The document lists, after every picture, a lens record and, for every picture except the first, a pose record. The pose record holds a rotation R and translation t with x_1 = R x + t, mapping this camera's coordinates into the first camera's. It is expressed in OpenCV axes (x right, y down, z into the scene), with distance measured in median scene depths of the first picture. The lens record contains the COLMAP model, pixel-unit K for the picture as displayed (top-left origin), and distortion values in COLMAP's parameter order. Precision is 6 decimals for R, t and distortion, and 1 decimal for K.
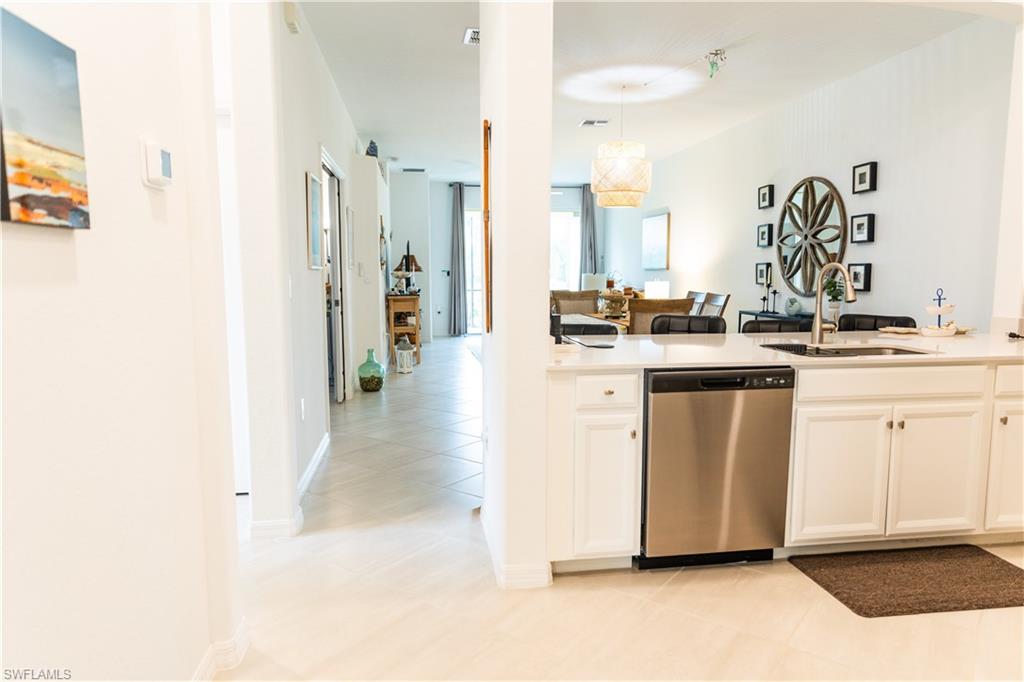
lens RADIAL K [[679.0, 0, 511.9], [0, 679.0, 344.0], [0, 0, 1]] dist [0.008530, 0.000364]
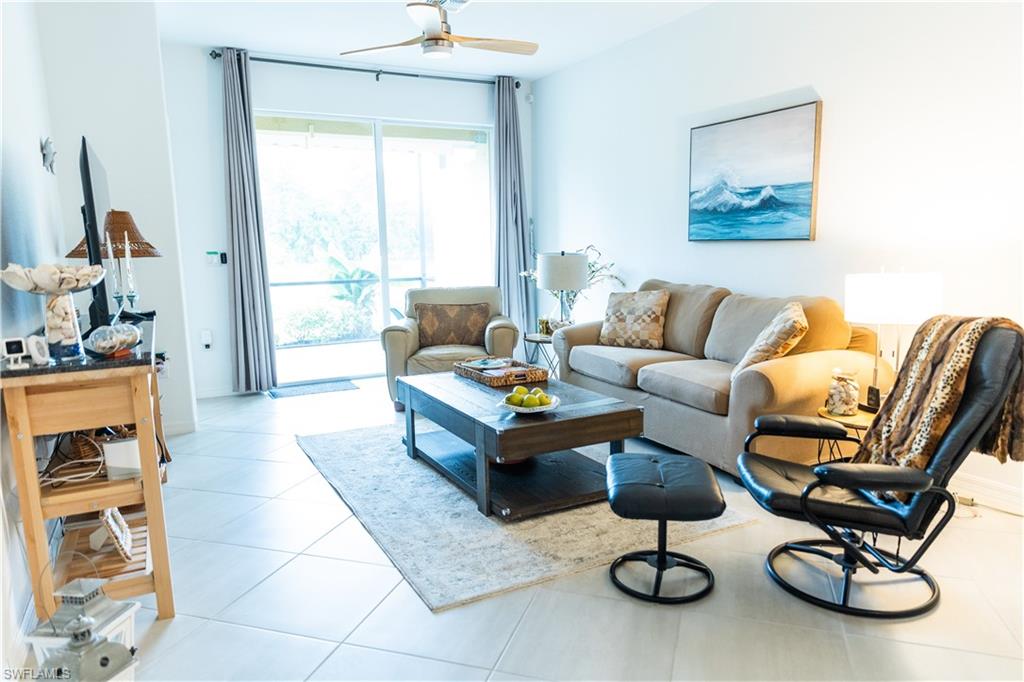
lens RADIAL K [[679.0, 0, 511.9], [0, 679.0, 344.0], [0, 0, 1]] dist [0.008530, 0.000364]
pose [[0.941657, -0.064839, 0.330269, -0.151034], [0.052922, 0.997586, 0.044959, -0.130399], [-0.332387, -0.024857, 0.942816, 1.162825]]
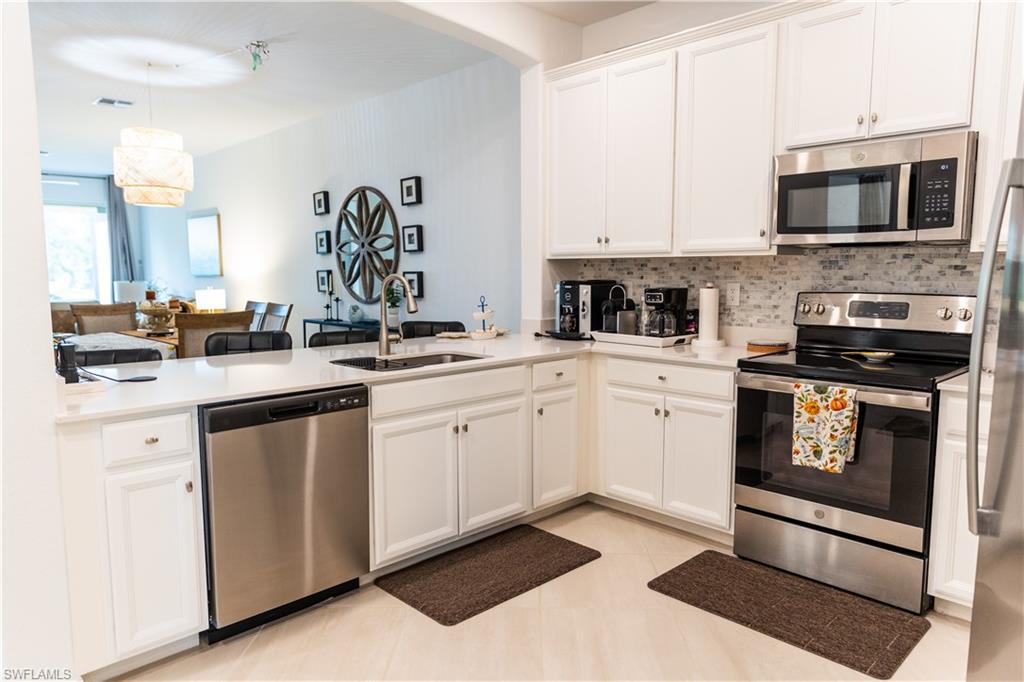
lens RADIAL K [[679.0, 0, 511.9], [0, 679.0, 344.0], [0, 0, 1]] dist [0.008530, 0.000364]
pose [[0.811569, -0.065156, 0.580613, 0.015358], [0.067870, 0.997548, 0.017076, -0.013431], [-0.580302, 0.025548, 0.814001, 0.053729]]
